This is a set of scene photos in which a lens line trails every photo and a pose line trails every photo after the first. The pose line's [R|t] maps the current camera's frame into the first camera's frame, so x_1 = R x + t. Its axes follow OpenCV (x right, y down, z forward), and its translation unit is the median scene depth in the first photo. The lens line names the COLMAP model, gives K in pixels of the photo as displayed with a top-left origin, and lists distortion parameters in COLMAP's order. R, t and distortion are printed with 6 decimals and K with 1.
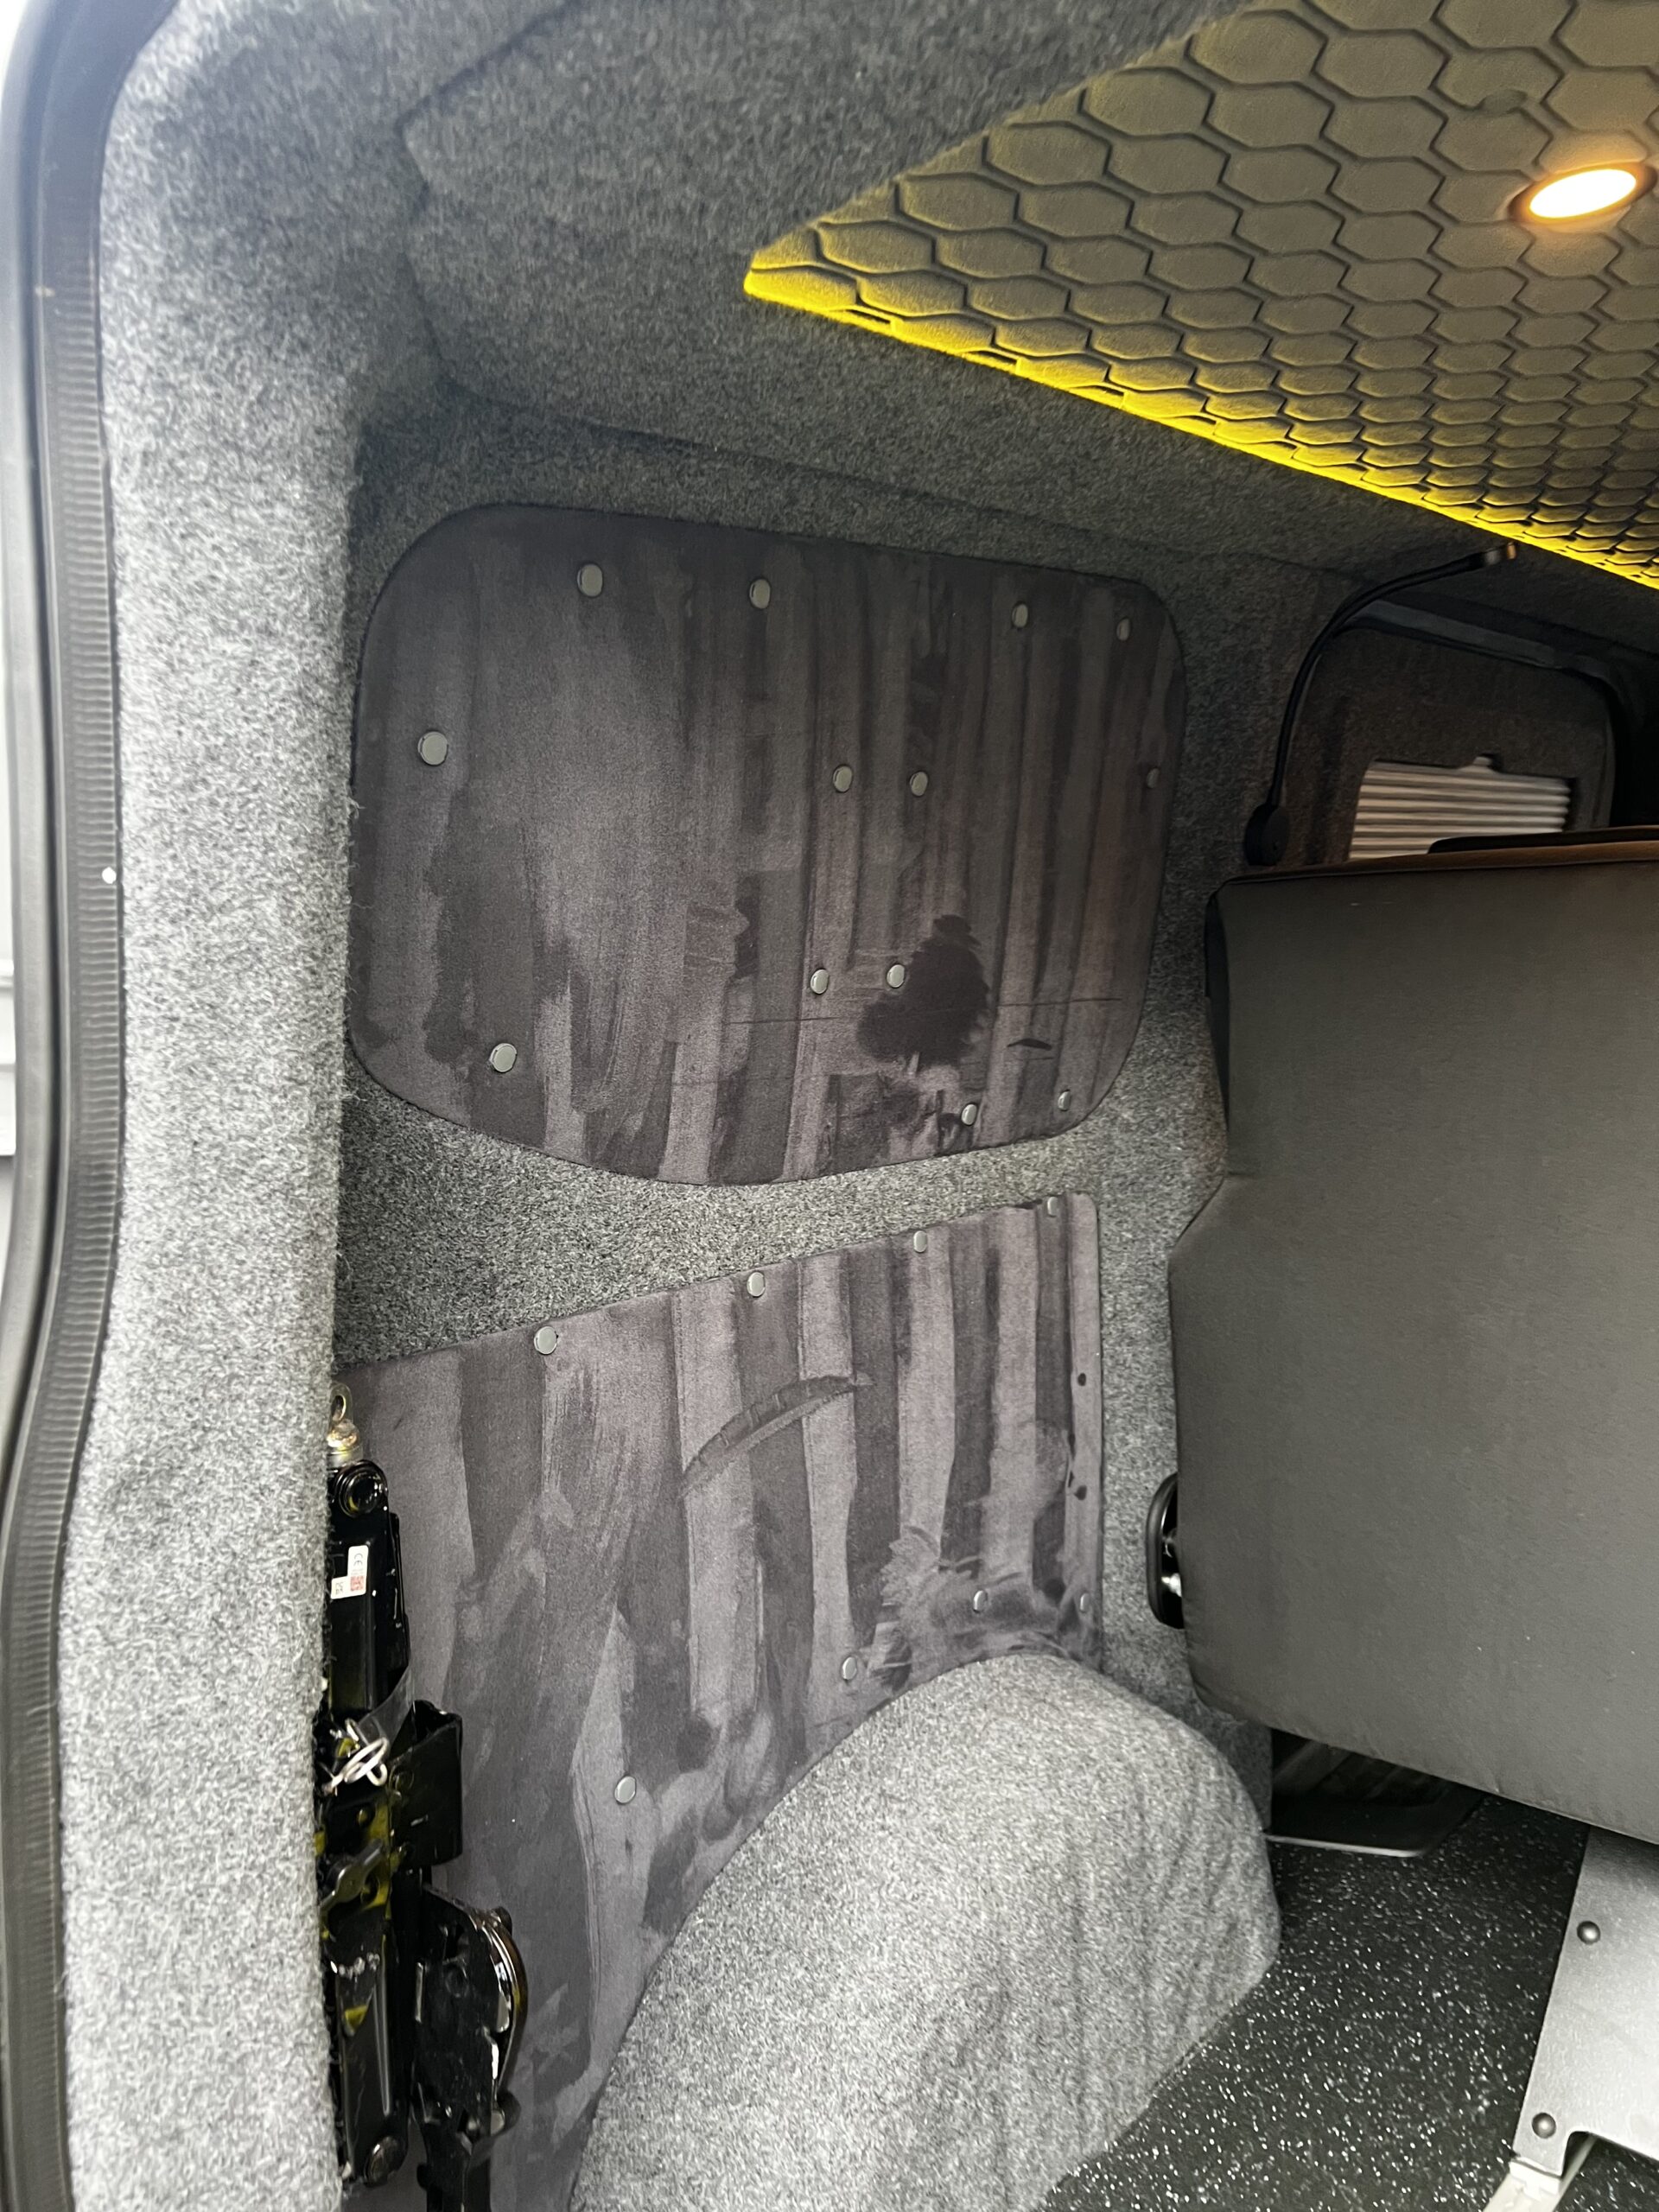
lens RADIAL K [[1673.8, 0, 840.2], [0, 1673.8, 1135.4], [0, 0, 1]] dist [0.052281, -0.053793]
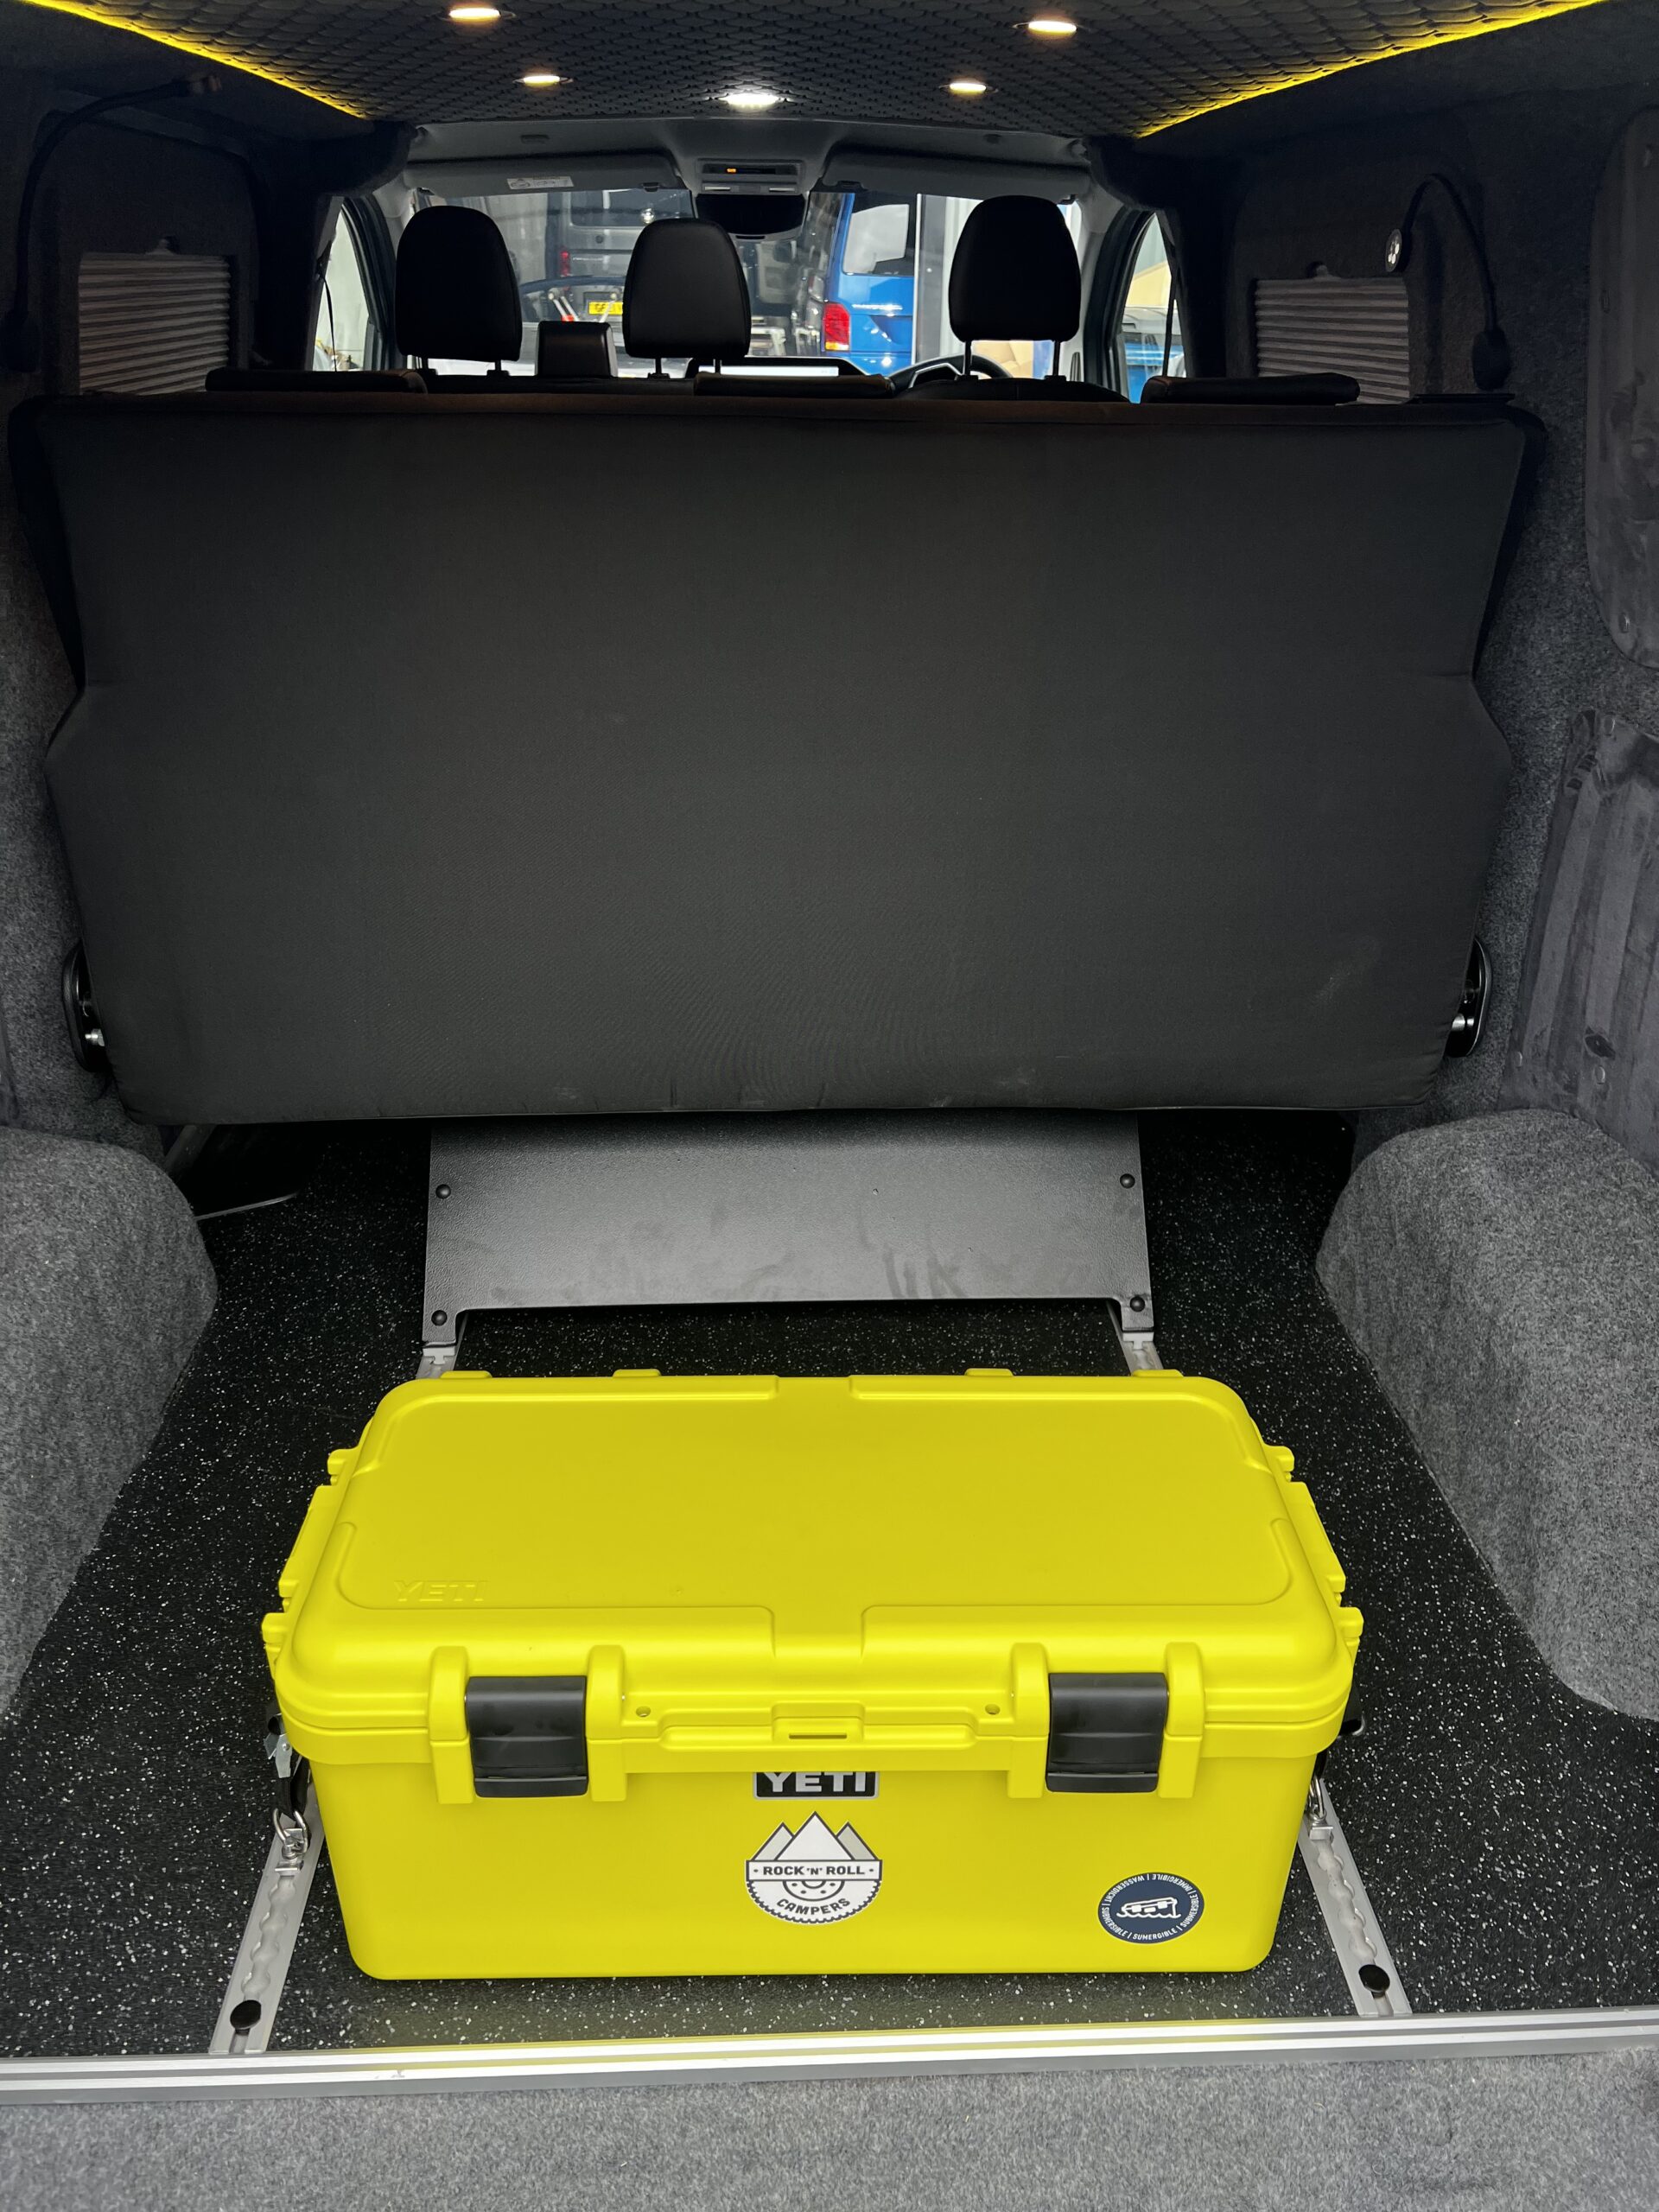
lens RADIAL K [[1673.8, 0, 830.8], [0, 1673.8, 1104.7], [0, 0, 1]] dist [0.052281, -0.053793]
pose [[0.712083, -0.271814, 0.647345, -0.222093], [0.055741, 0.940994, 0.333800, -0.059215], [-0.699879, -0.201610, 0.685217, -0.194524]]
